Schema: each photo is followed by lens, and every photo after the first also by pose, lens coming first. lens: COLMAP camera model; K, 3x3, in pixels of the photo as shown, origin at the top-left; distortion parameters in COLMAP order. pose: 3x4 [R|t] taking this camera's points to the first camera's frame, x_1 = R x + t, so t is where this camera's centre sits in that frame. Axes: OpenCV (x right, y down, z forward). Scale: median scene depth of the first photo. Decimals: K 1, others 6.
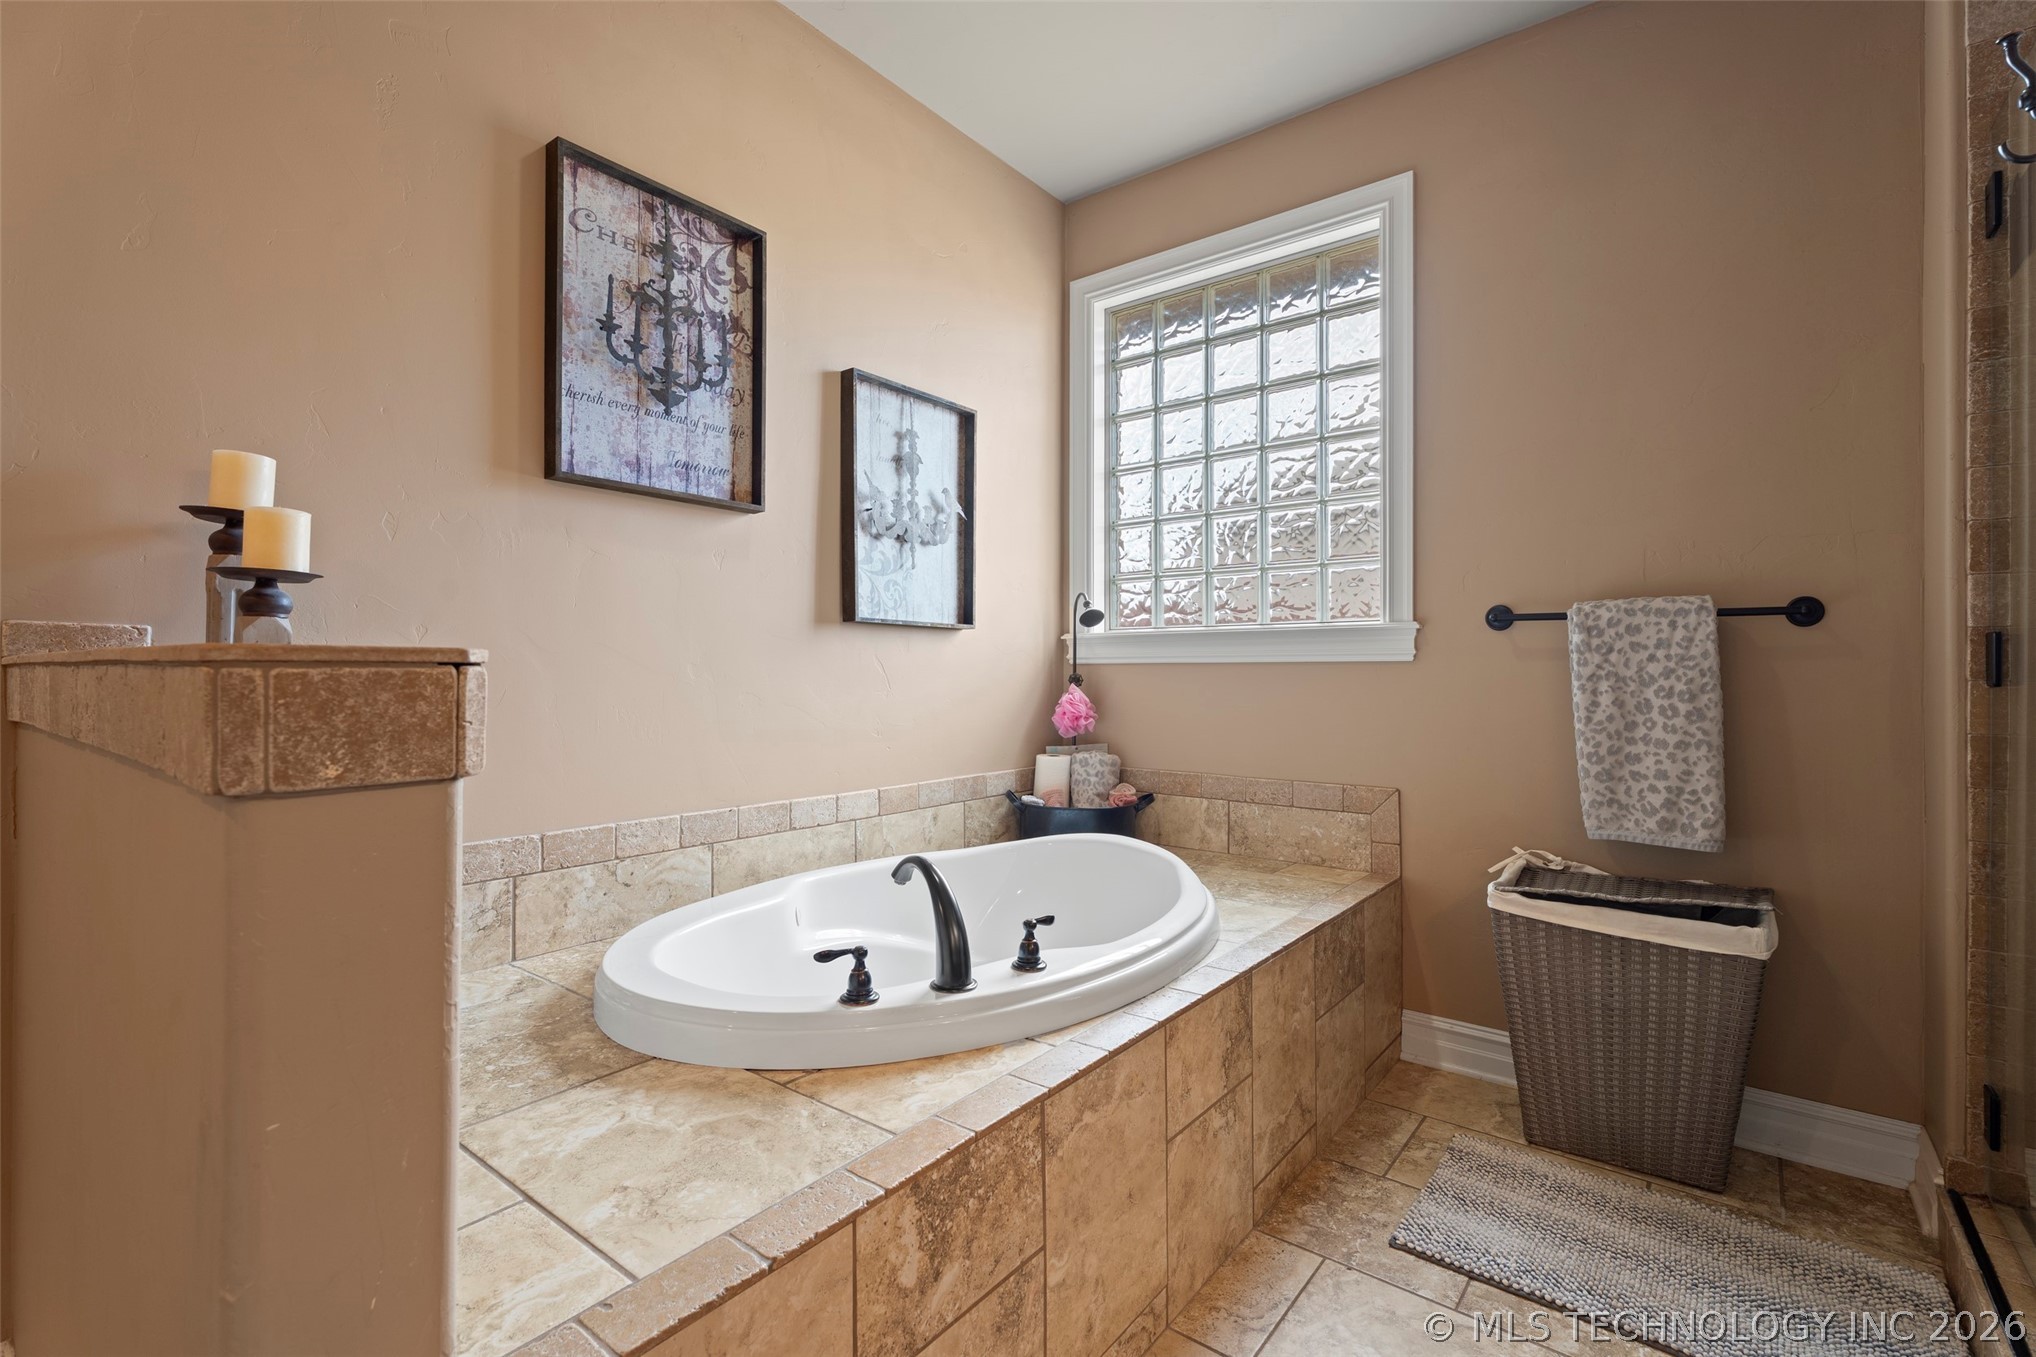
lens RADIAL K [[906.1, 0, 1025.2], [0, 906.1, 671.6], [0, 0, 1]] dist [0.001411, 0.000808]
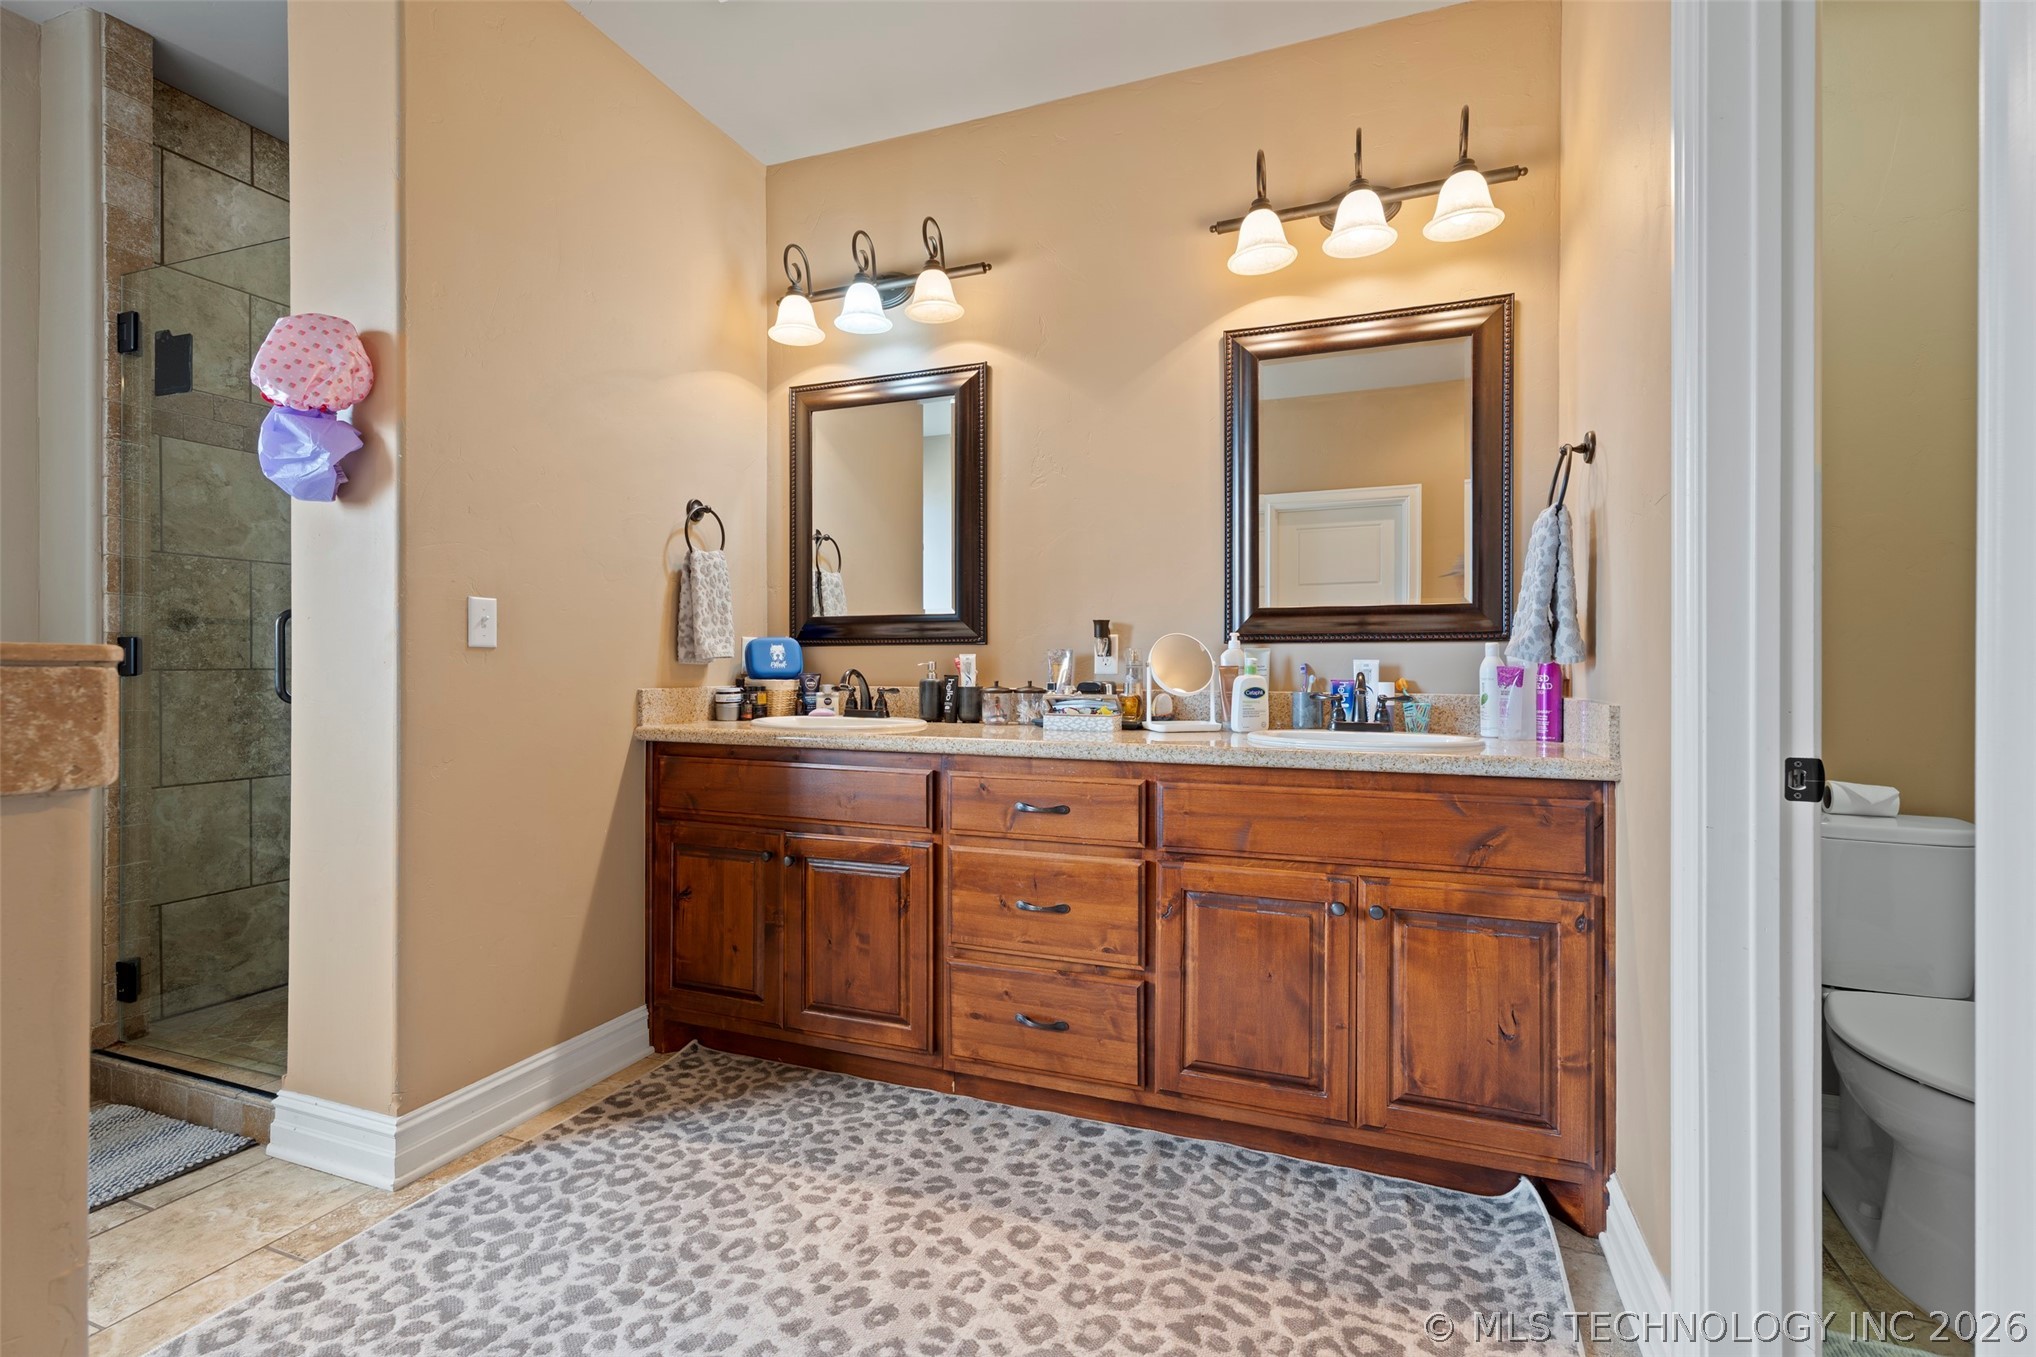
lens RADIAL K [[906.1, 0, 1030.5], [0, 906.1, 670.1], [0, 0, 1]] dist [0.001411, 0.000808]
pose [[-0.291914, -0.005621, 0.956428, -0.557477], [-0.006112, 0.999973, 0.004012, -0.005306], [-0.956425, -0.004675, -0.291941, 0.059628]]
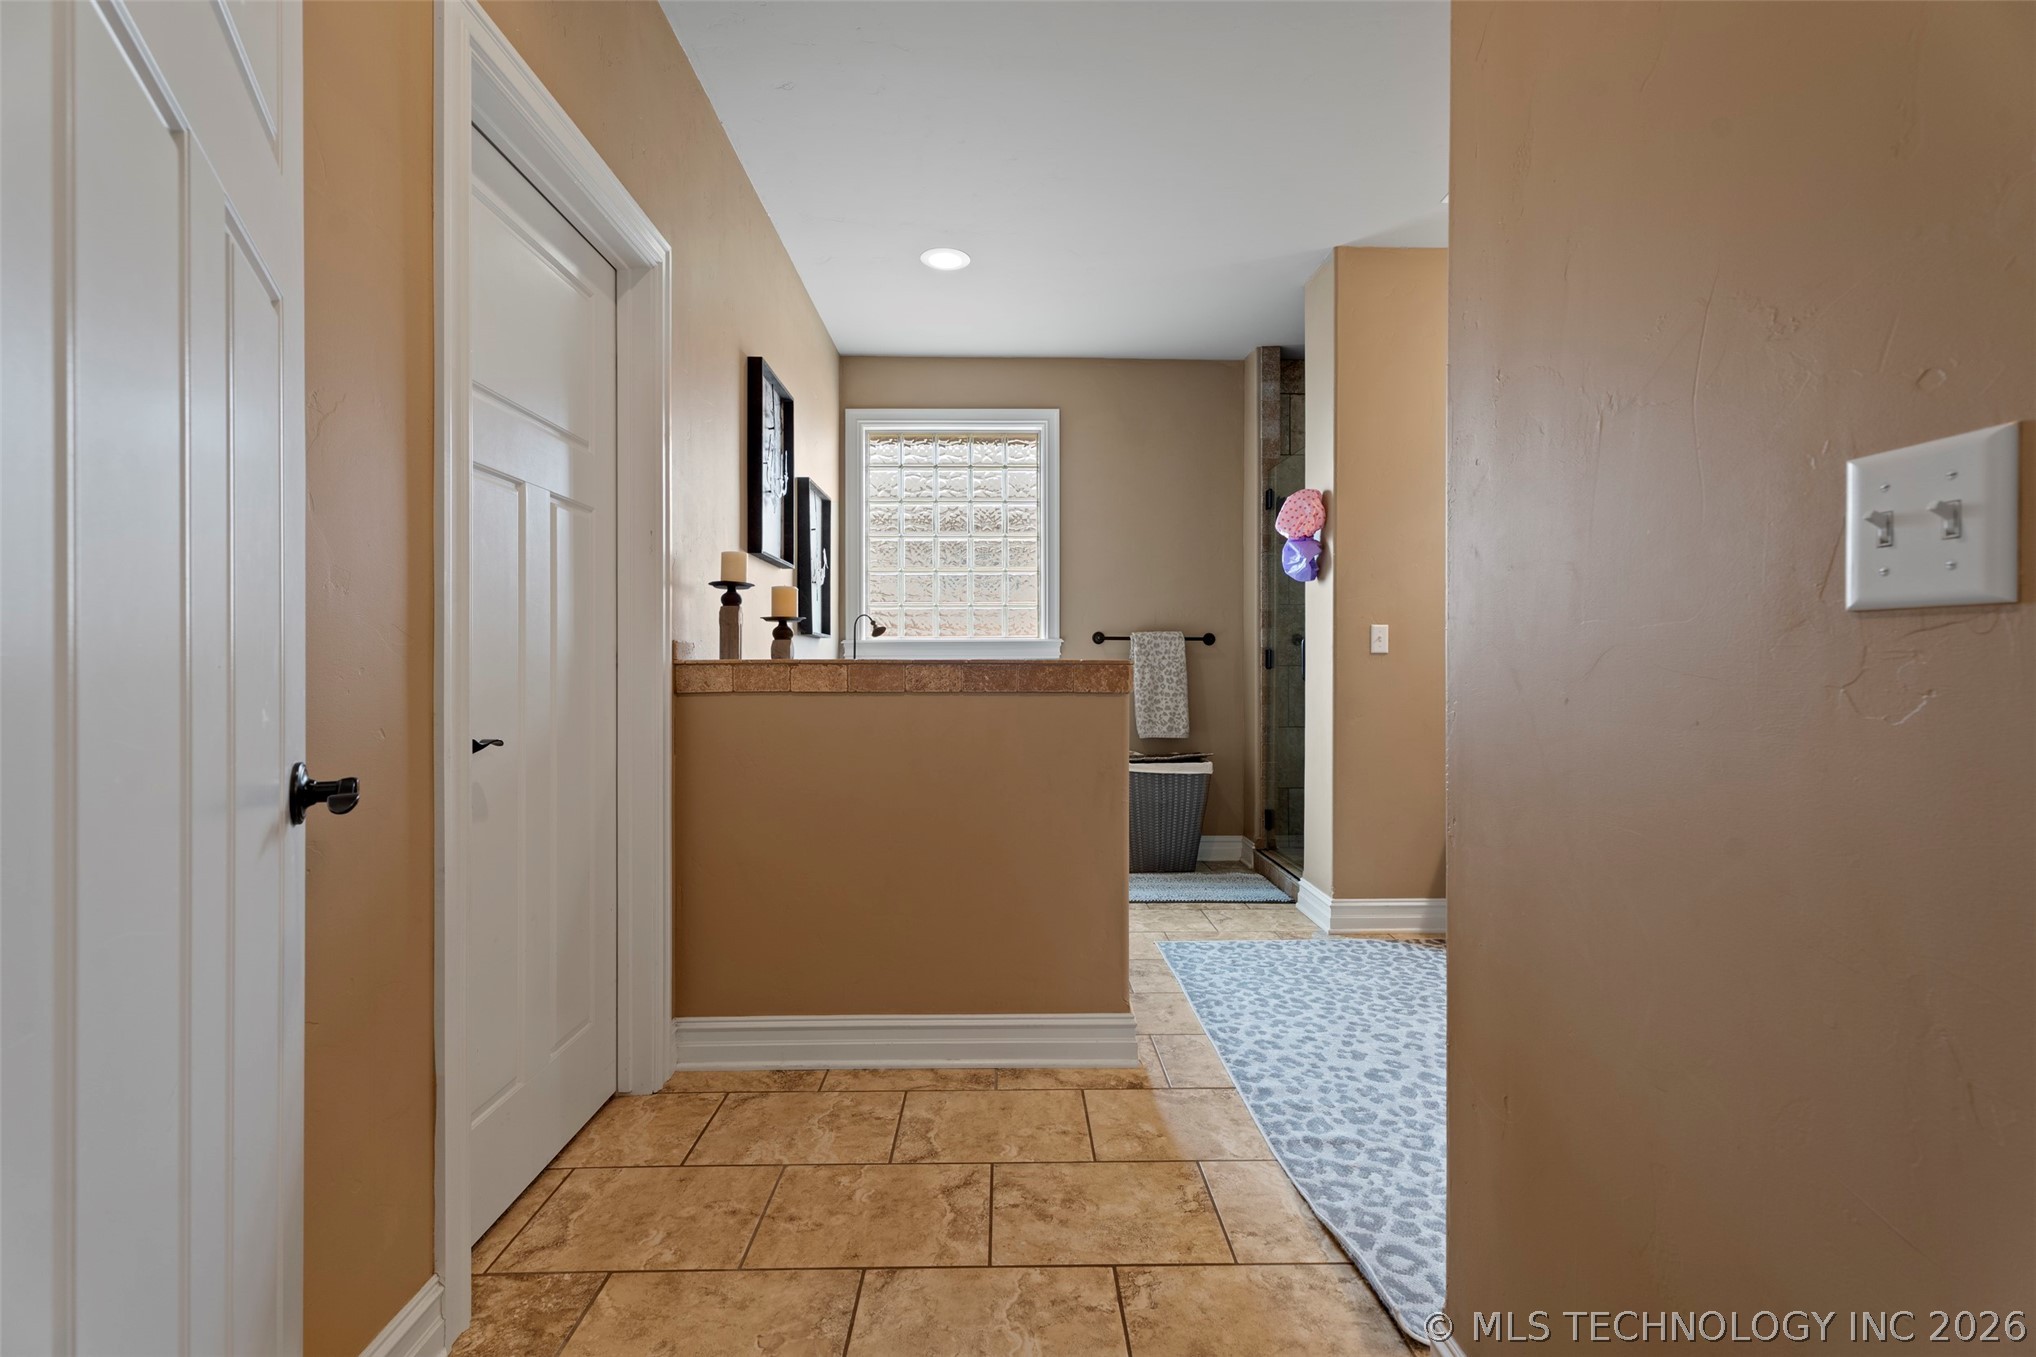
lens RADIAL K [[906.1, 0, 1014.8], [0, 906.1, 668.2], [0, 0, 1]] dist [0.001411, 0.000808]
pose [[0.782343, -0.007022, 0.622808, -1.076616], [0.001127, 0.999951, 0.009859, -0.011991], [-0.622847, -0.007011, 0.782312, -0.591099]]
